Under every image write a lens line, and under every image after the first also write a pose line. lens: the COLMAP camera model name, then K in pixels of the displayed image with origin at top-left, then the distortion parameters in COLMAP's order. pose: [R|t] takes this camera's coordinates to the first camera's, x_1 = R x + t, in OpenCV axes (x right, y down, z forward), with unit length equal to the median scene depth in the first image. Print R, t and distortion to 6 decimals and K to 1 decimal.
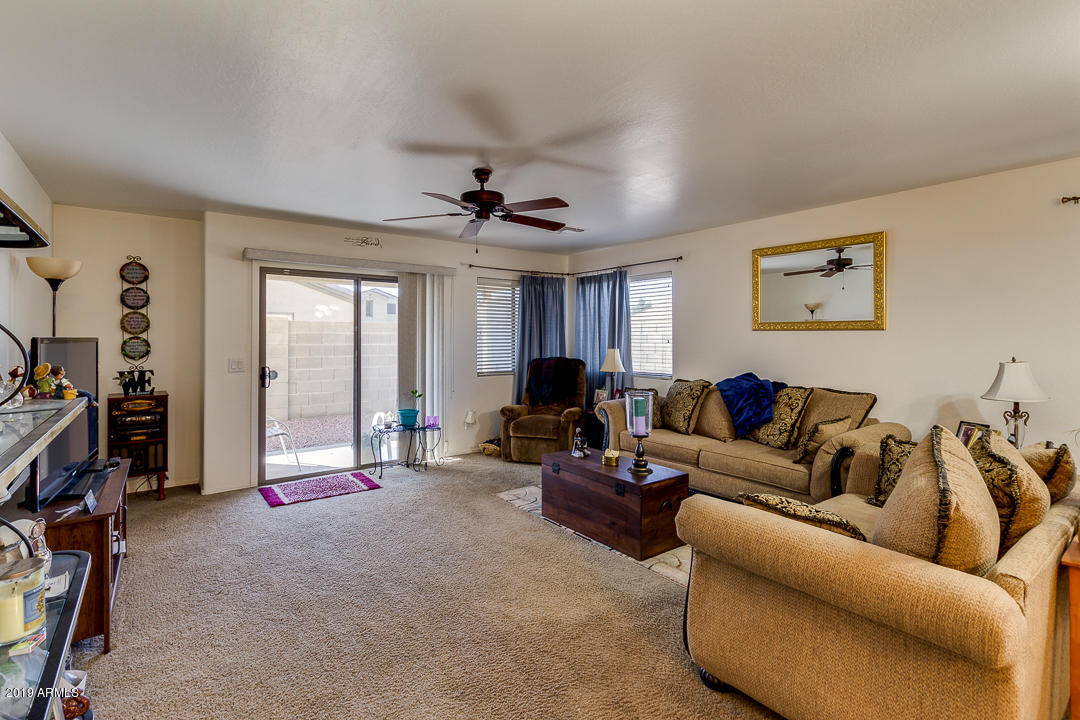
lens RADIAL K [[499.6, 0, 531.1], [0, 499.6, 337.3], [0, 0, 1]] dist [0.014695, -0.008248]
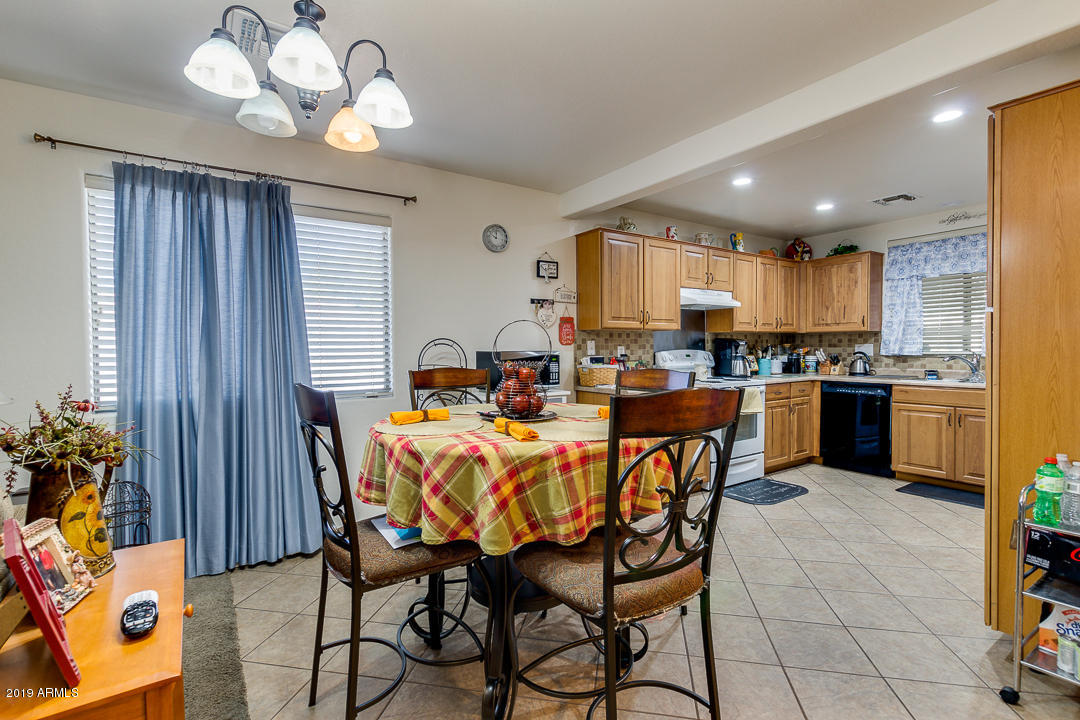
lens RADIAL K [[499.6, 0, 539.6], [0, 499.6, 358.6], [0, 0, 1]] dist [0.014695, -0.008248]
pose [[0.044809, -0.022402, 0.998744, 0.231566], [0.006013, 0.999736, 0.022154, 0.034301], [-0.998977, 0.005013, 0.044932, 0.146550]]
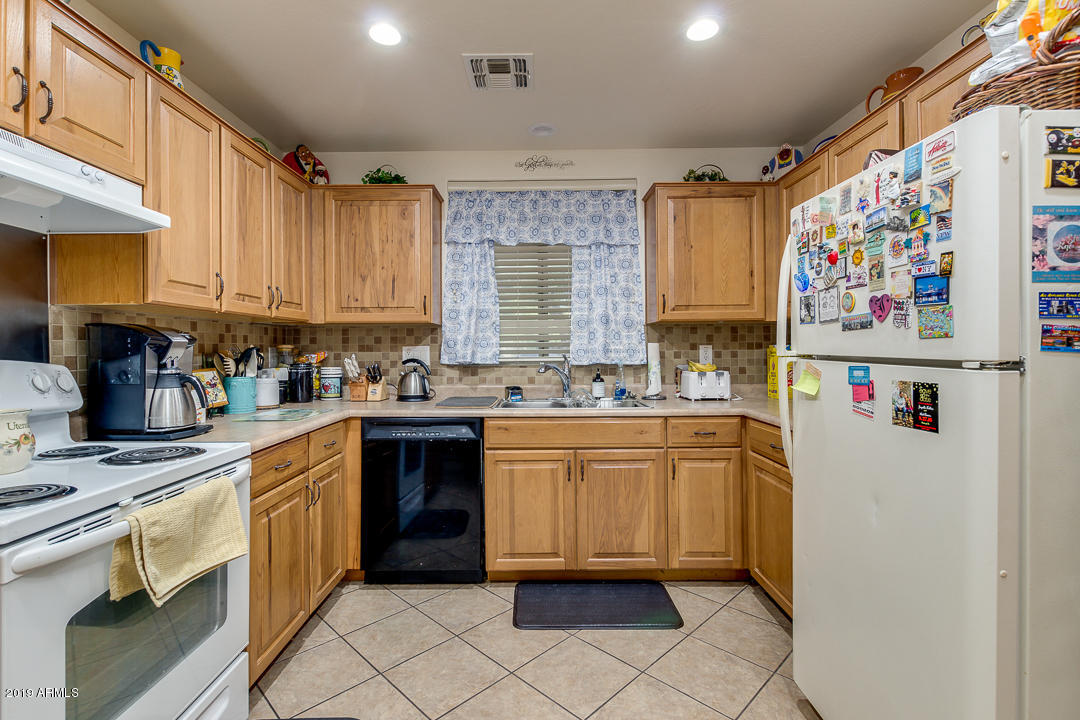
lens RADIAL K [[499.6, 0, 534.2], [0, 499.6, 350.1], [0, 0, 1]] dist [0.014695, -0.008248]
pose [[-0.796721, 0.003469, 0.604337, 0.904815], [0.004624, 0.999989, 0.000357, 0.037202], [-0.604329, 0.003079, -0.796729, -0.108369]]
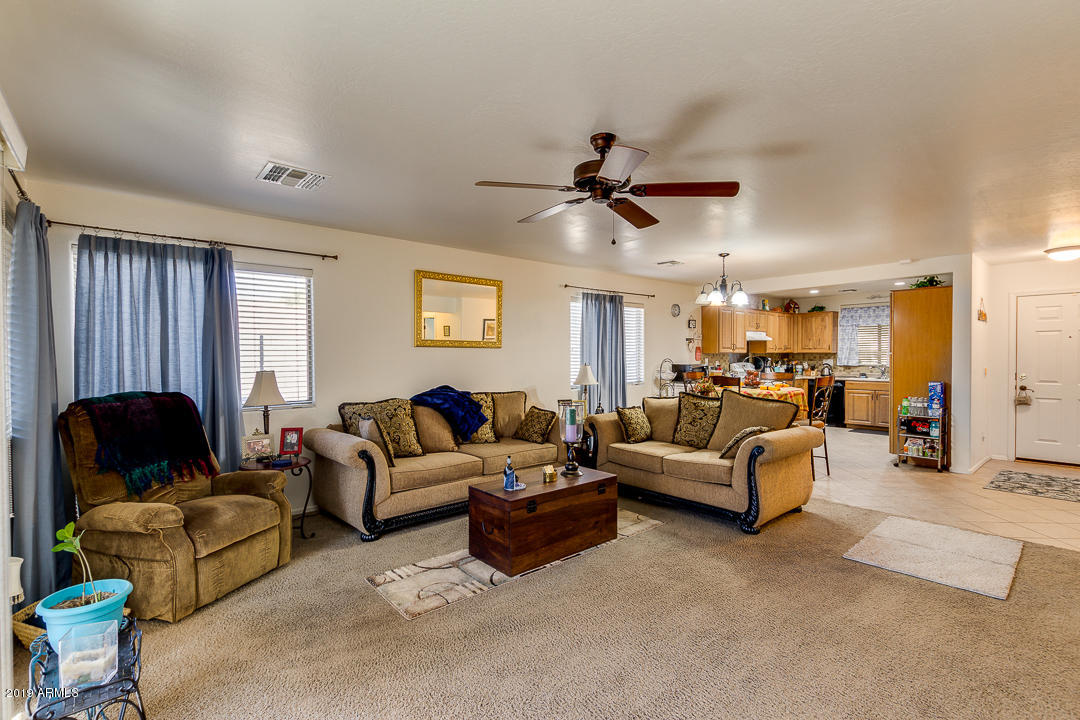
lens RADIAL K [[499.6, 0, 534.9], [0, 499.6, 363.6], [0, 0, 1]] dist [0.014695, -0.008248]
pose [[-0.071437, -0.019627, 0.997252, -0.669052], [0.002841, 0.999798, 0.019881, 0.001311], [-0.997441, 0.004254, -0.071367, 0.888251]]
